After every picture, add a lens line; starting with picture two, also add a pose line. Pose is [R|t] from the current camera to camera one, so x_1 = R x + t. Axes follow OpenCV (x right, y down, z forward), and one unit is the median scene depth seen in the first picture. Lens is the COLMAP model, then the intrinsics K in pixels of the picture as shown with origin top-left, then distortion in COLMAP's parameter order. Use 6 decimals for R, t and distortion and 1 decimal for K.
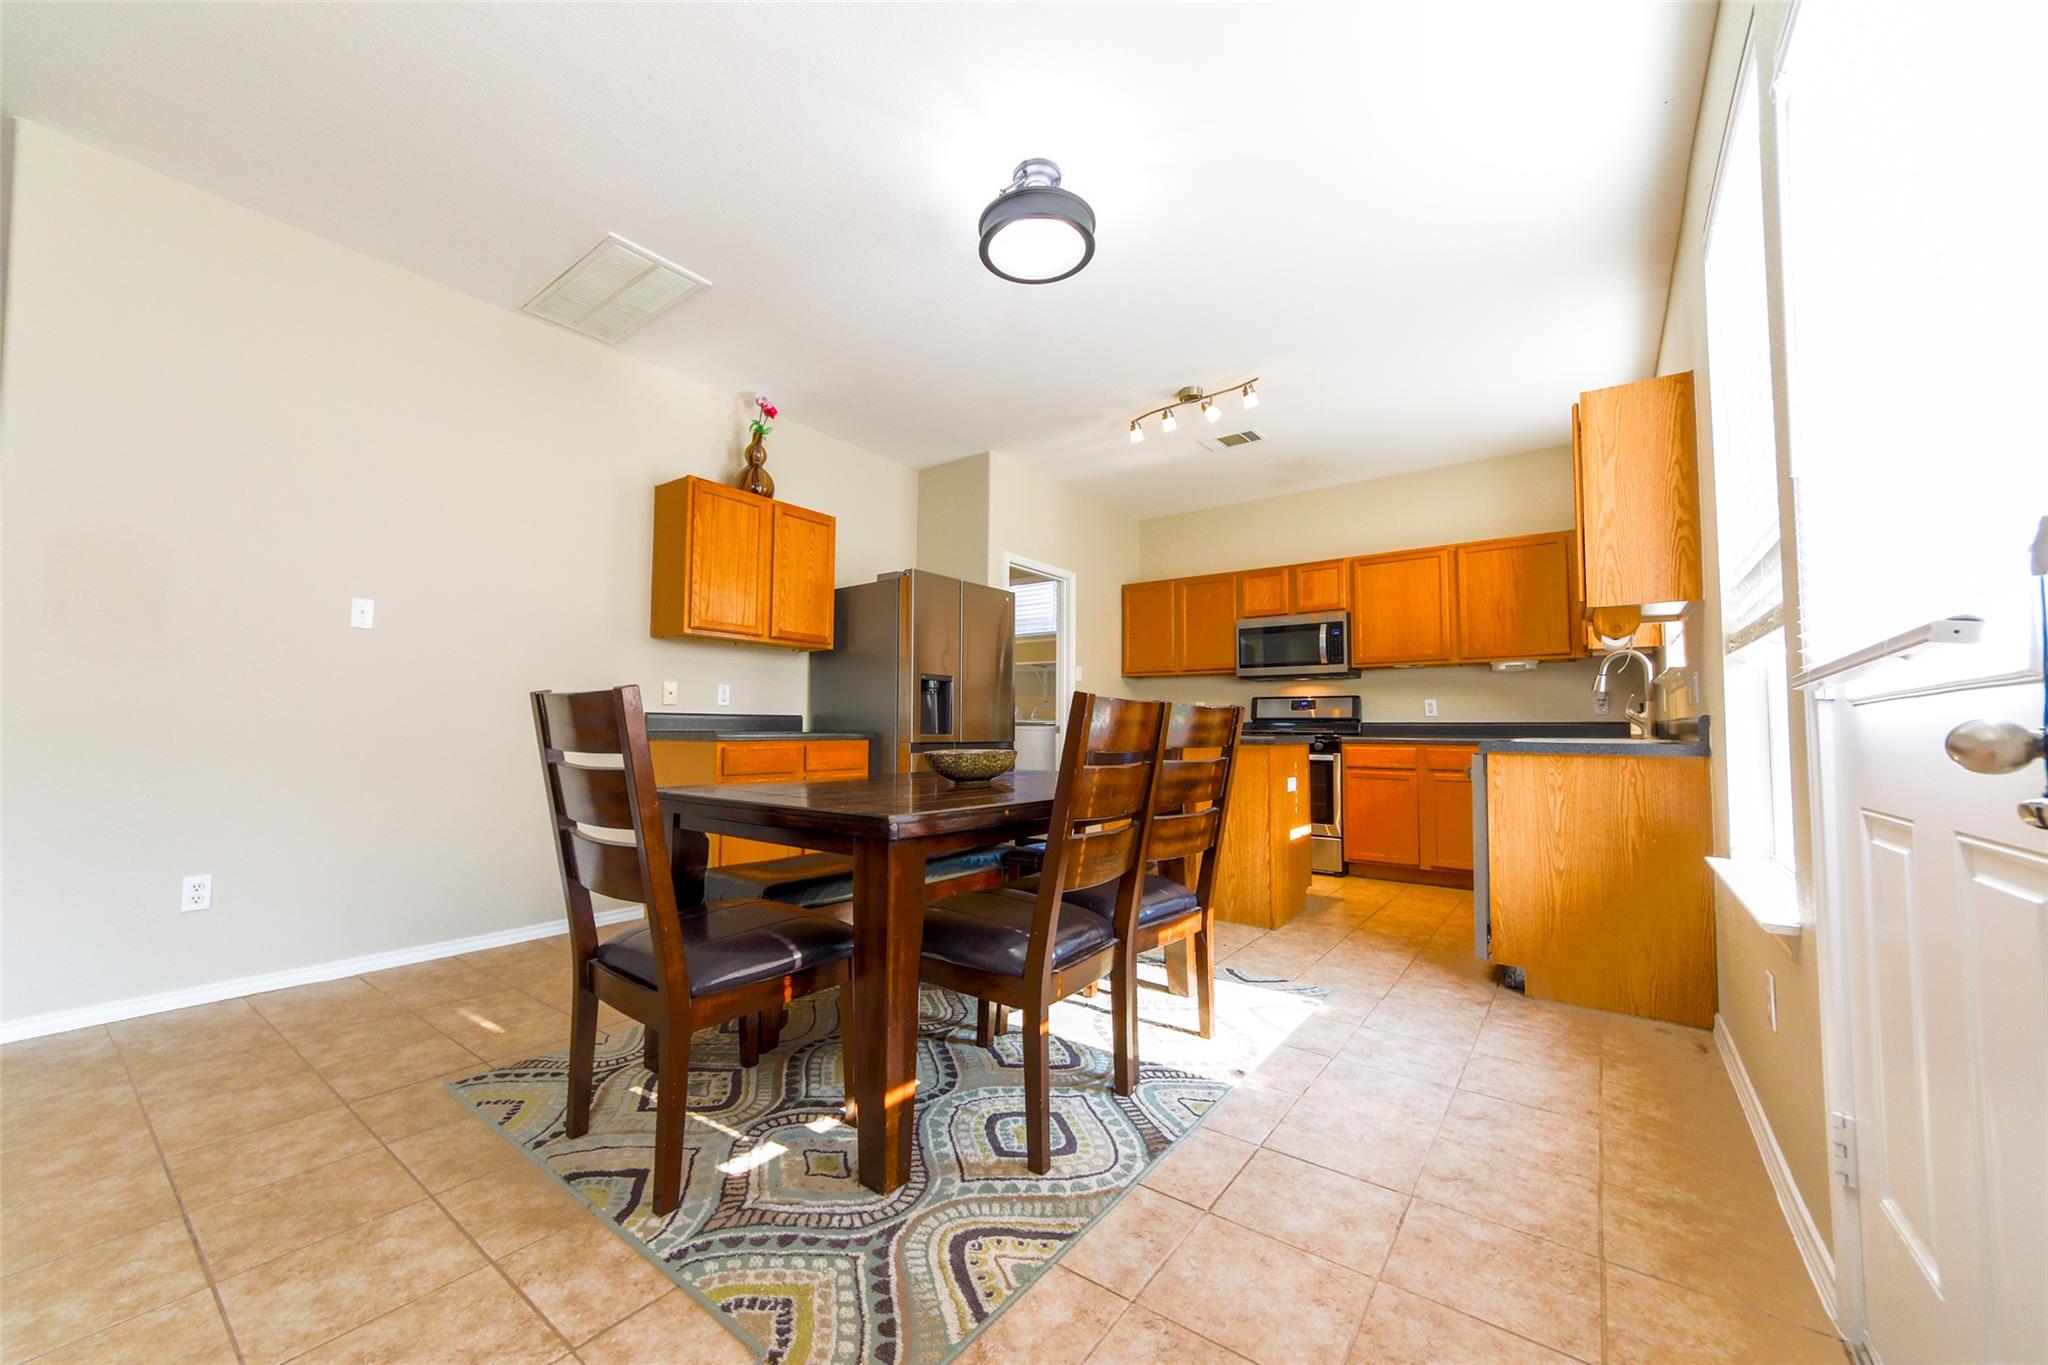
lens RADIAL K [[771.8, 0, 960.2], [0, 771.8, 692.4], [0, 0, 1]] dist [0.017580, 0.000210]
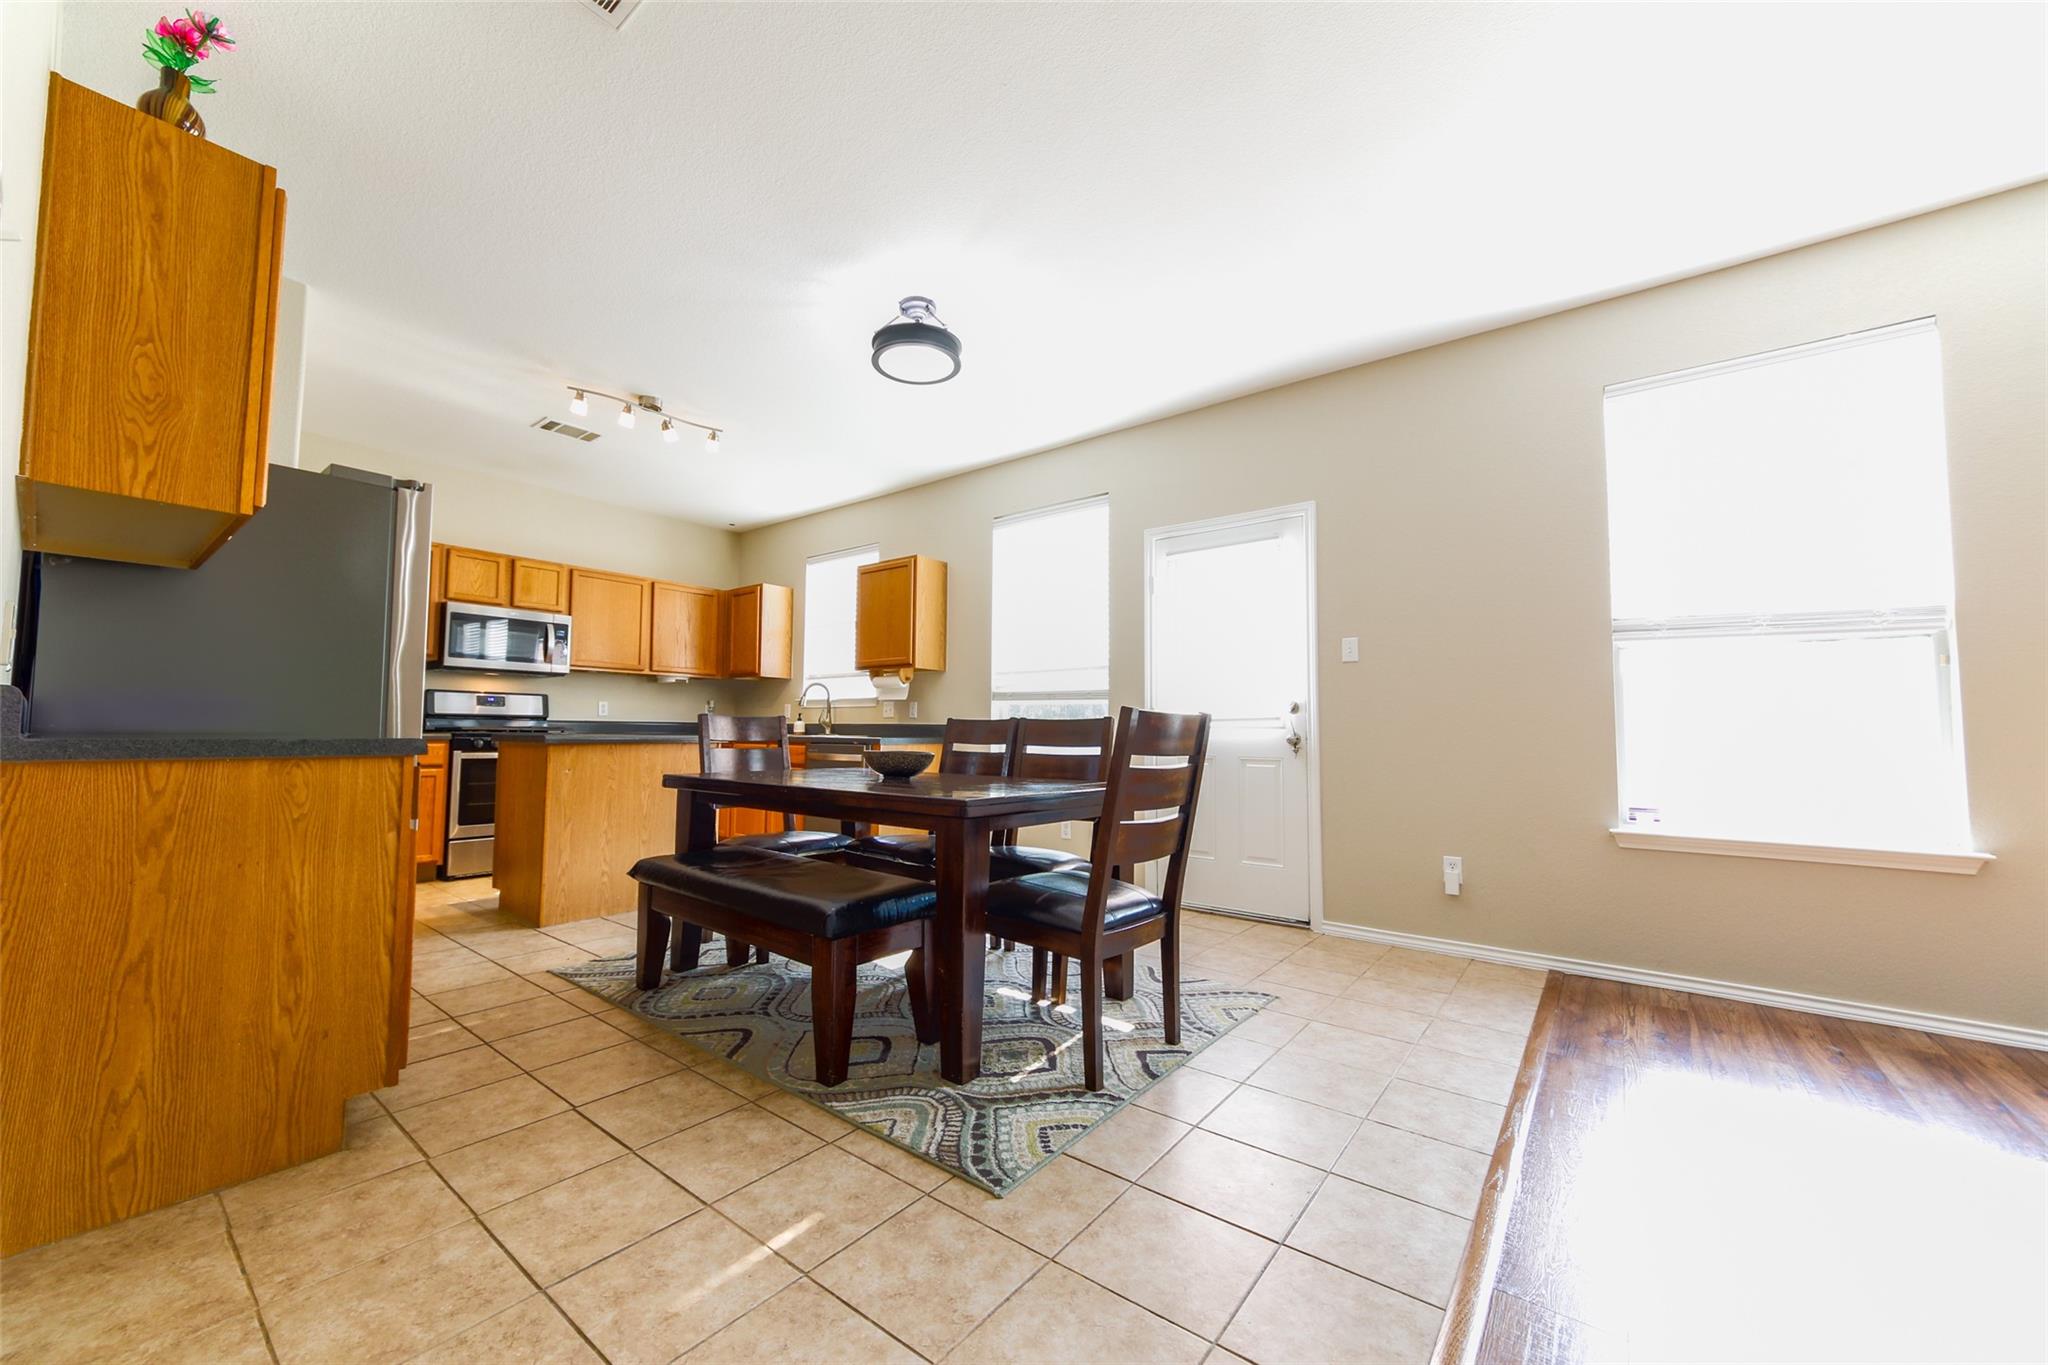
lens RADIAL K [[771.8, 0, 1012.8], [0, 771.8, 684.6], [0, 0, 1]] dist [0.017580, 0.000210]
pose [[-0.019330, 0.057783, 0.998142, -1.214706], [-0.057041, 0.996639, -0.058800, 0.036920], [-0.998185, -0.058071, -0.015969, 0.859076]]
